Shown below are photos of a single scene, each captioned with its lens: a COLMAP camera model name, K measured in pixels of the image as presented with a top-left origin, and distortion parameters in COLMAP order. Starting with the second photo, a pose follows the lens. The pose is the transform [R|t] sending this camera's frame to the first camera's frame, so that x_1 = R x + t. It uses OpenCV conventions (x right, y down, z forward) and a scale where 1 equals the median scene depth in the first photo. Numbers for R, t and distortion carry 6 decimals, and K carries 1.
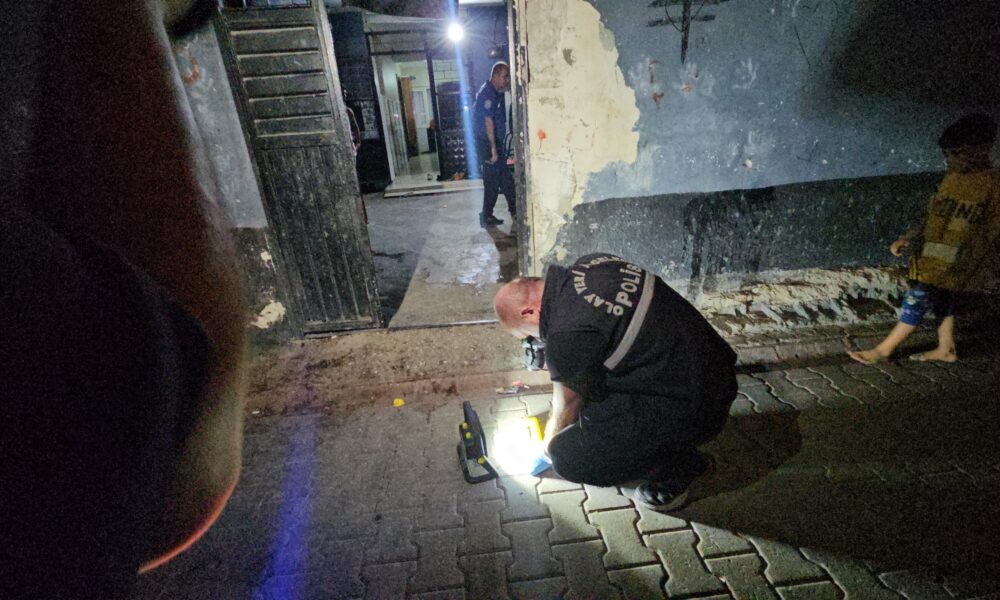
lens RADIAL K [[434.8, 0, 500.0], [0, 434.8, 300.0], [0, 0, 1]] dist [0.001695, 0.000138]
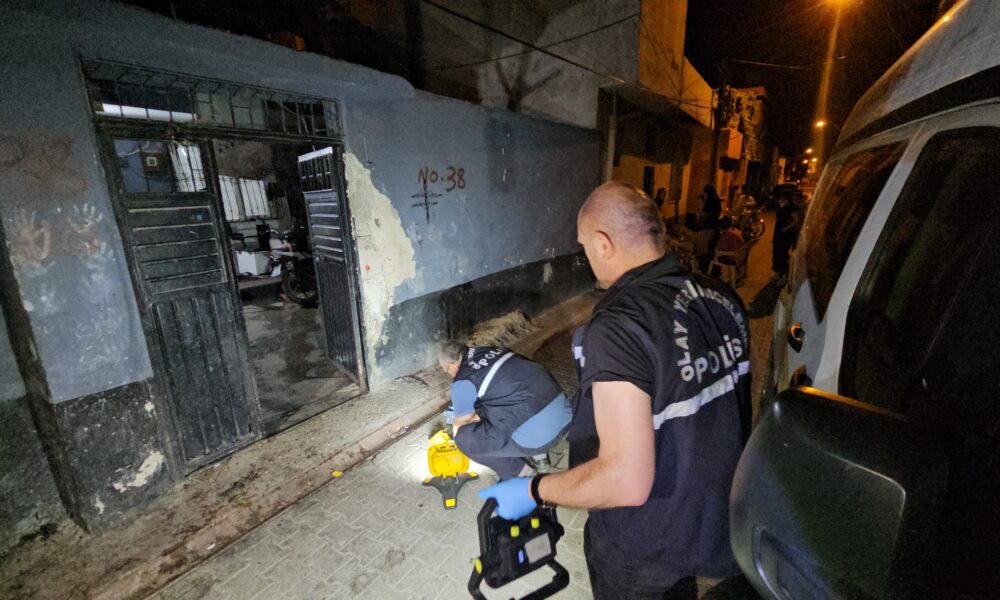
lens RADIAL K [[434.8, 0, 500.0], [0, 434.8, 300.0], [0, 0, 1]] dist [0.001695, 0.000138]
pose [[0.629566, -0.151215, 0.762090, -0.766936], [0.289969, 0.955734, -0.049907, -0.051434], [-0.720808, 0.252402, 0.645545, -0.301218]]
